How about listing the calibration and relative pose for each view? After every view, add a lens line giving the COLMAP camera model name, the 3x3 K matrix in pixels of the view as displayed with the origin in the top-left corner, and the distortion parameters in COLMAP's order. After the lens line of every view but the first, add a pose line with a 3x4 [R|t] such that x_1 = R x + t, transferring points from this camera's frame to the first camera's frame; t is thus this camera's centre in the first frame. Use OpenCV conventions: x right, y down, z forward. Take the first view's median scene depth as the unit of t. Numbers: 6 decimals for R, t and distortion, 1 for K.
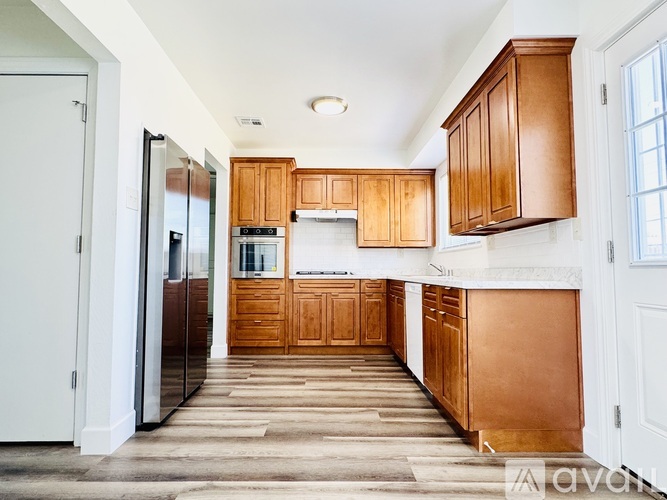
lens RADIAL K [[375.8, 0, 329.3], [0, 375.8, 248.9], [0, 0, 1]] dist [-0.002981, 0.000461]
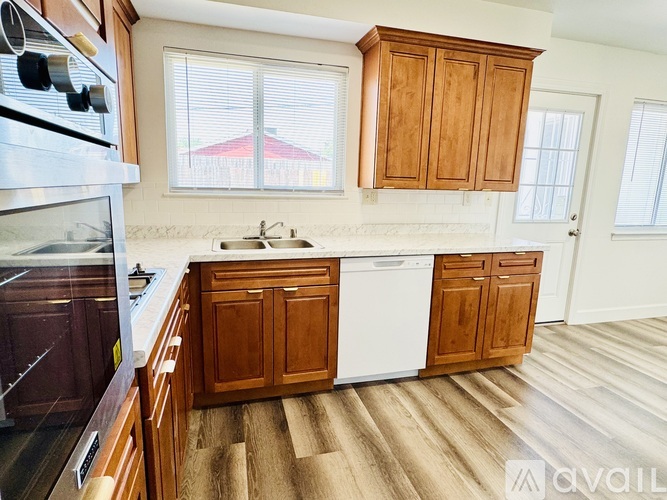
lens RADIAL K [[375.8, 0, 329.3], [0, 375.8, 248.9], [0, 0, 1]] dist [-0.002981, 0.000461]
pose [[-0.256604, -0.179370, 0.949727, -0.310756], [-0.083501, 0.983069, 0.163106, -0.022712], [-0.962903, -0.037450, -0.267237, 0.958649]]
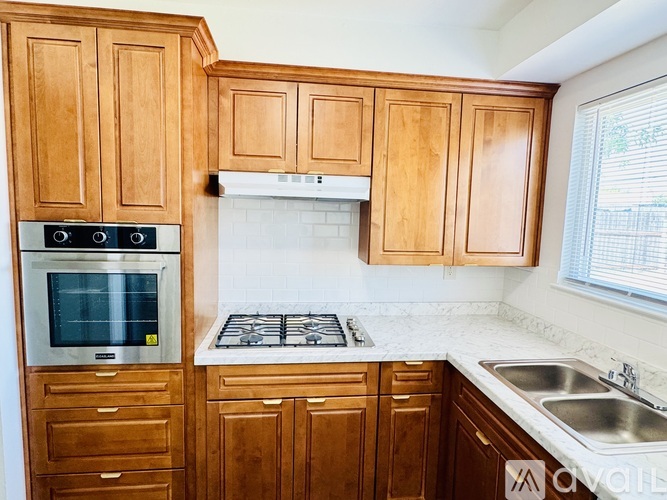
lens RADIAL K [[375.8, 0, 329.3], [0, 375.8, 248.9], [0, 0, 1]] dist [-0.002981, 0.000461]
pose [[0.994143, 0.013635, 0.107205, -0.015356], [-0.030711, 0.986753, 0.159295, -0.097882], [-0.103613, -0.161654, 0.981393, 0.635347]]
